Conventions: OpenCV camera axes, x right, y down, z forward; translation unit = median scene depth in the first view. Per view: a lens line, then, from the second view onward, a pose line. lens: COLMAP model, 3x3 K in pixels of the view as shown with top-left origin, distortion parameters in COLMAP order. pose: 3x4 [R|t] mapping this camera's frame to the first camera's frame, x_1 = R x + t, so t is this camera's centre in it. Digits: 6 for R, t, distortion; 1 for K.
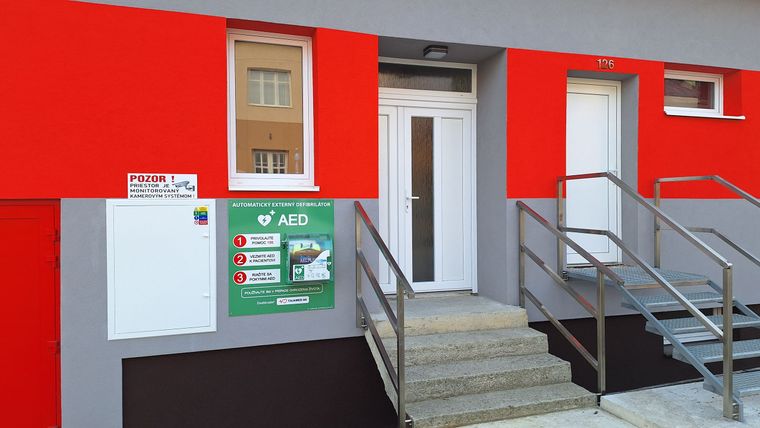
lens RADIAL K [[530.0, 0, 380.0], [0, 530.0, 214.0], [0, 0, 1]] dist [0.006628, 0.000403]
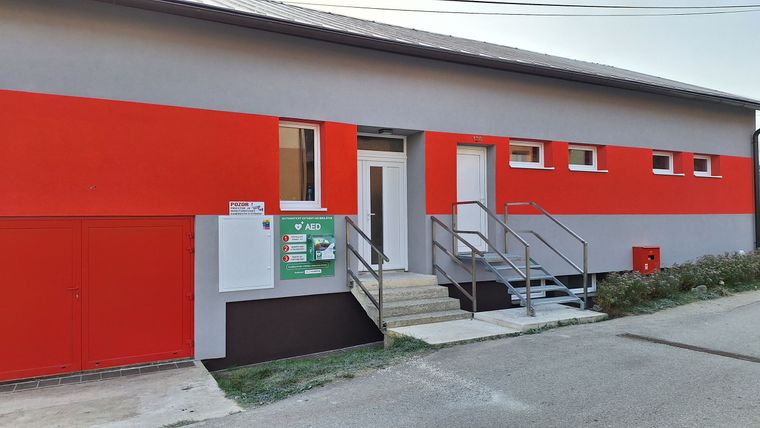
lens RADIAL K [[530.0, 0, 380.0], [0, 530.0, 214.0], [0, 0, 1]] dist [0.006628, 0.000403]
pose [[0.982790, -0.000555, 0.184728, -0.270760], [0.005361, 0.999660, -0.025521, 0.014784], [-0.184651, 0.026072, 0.982458, -0.814588]]
